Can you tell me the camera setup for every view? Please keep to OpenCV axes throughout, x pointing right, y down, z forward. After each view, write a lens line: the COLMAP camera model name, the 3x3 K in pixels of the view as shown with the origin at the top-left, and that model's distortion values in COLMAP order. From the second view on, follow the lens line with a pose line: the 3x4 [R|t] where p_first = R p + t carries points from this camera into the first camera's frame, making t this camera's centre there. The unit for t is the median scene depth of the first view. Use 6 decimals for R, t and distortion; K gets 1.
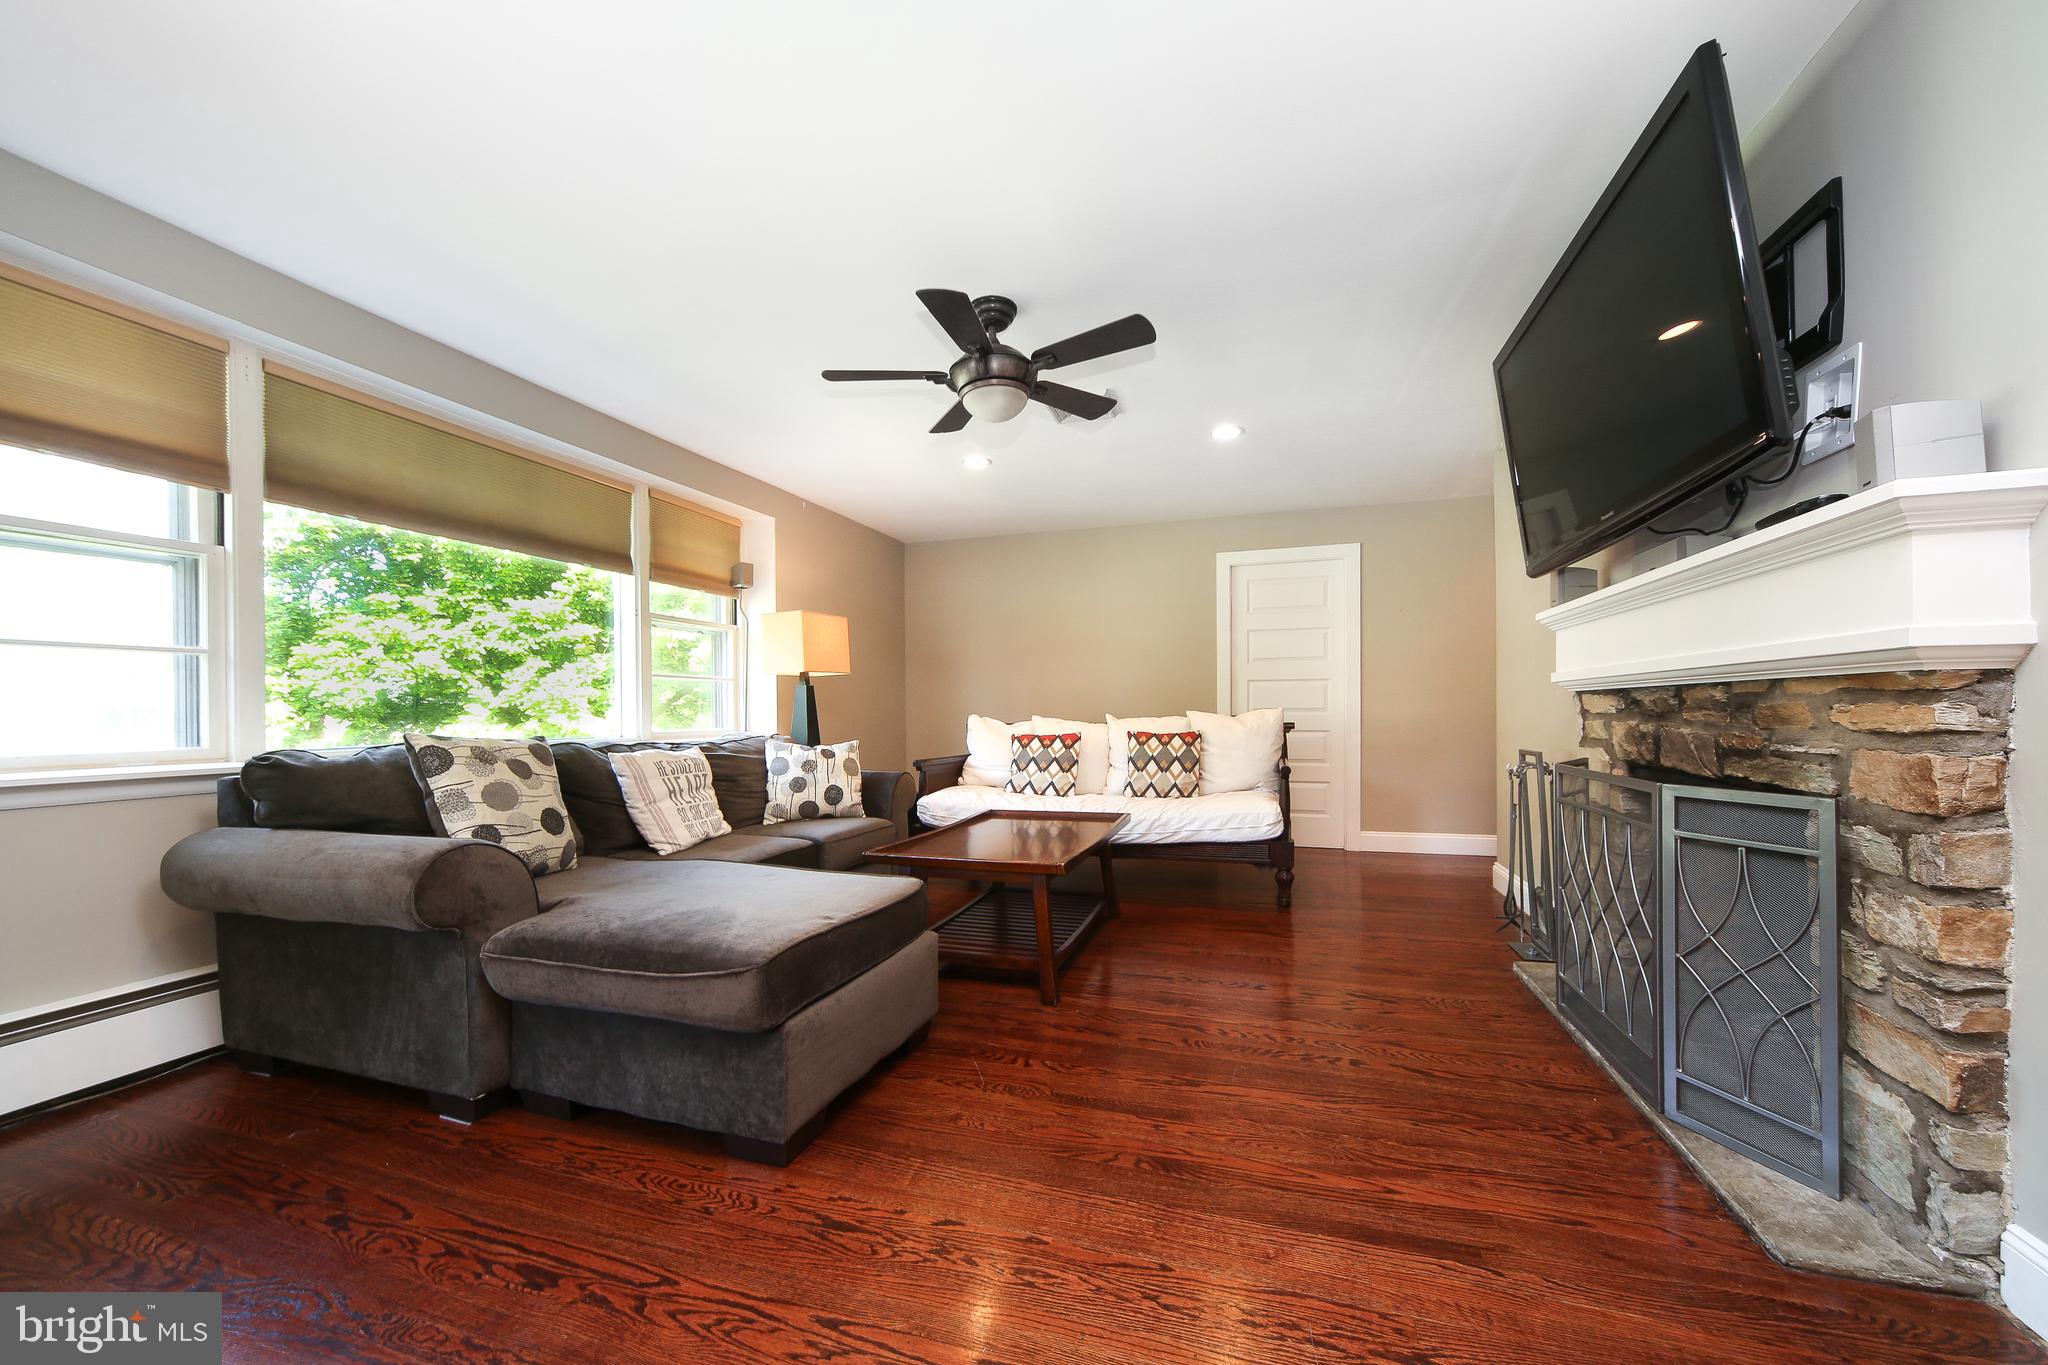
lens RADIAL K [[739.2, 0, 1028.2], [0, 739.2, 713.0], [0, 0, 1]] dist [0.000285, -0.000012]
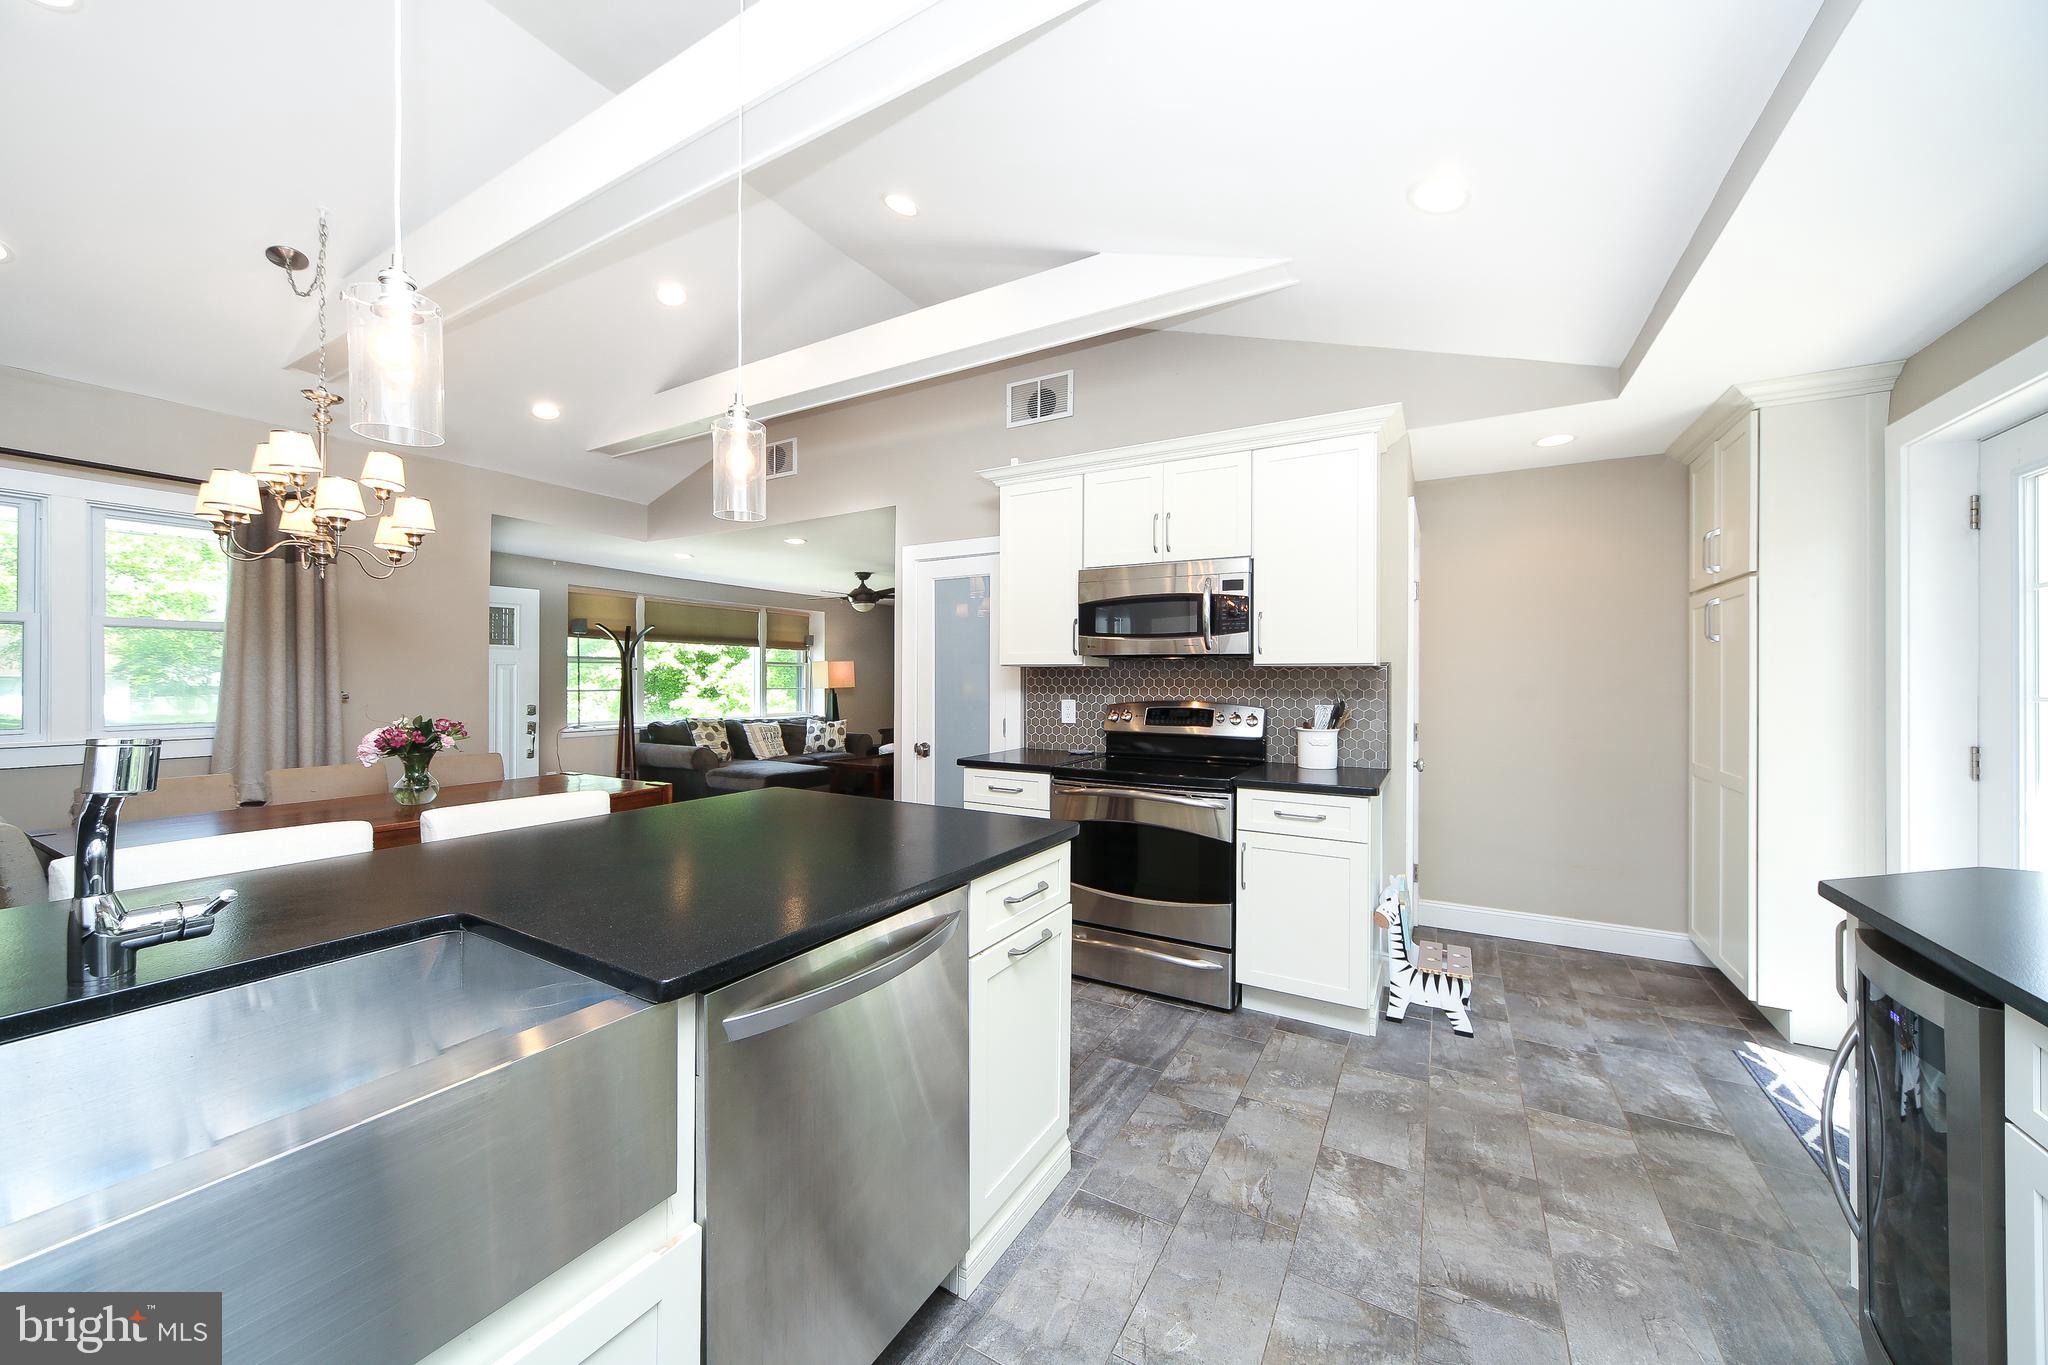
lens RADIAL K [[735.4, 0, 1024.0], [0, 735.4, 682.5], [0, 0, 1]] dist [-0.000586, -0.000005]
pose [[0.978598, 0.016490, -0.205121, 0.840006], [-0.016039, 0.999864, 0.003860, -0.104639], [0.205157, -0.000488, 0.978729, -1.218323]]
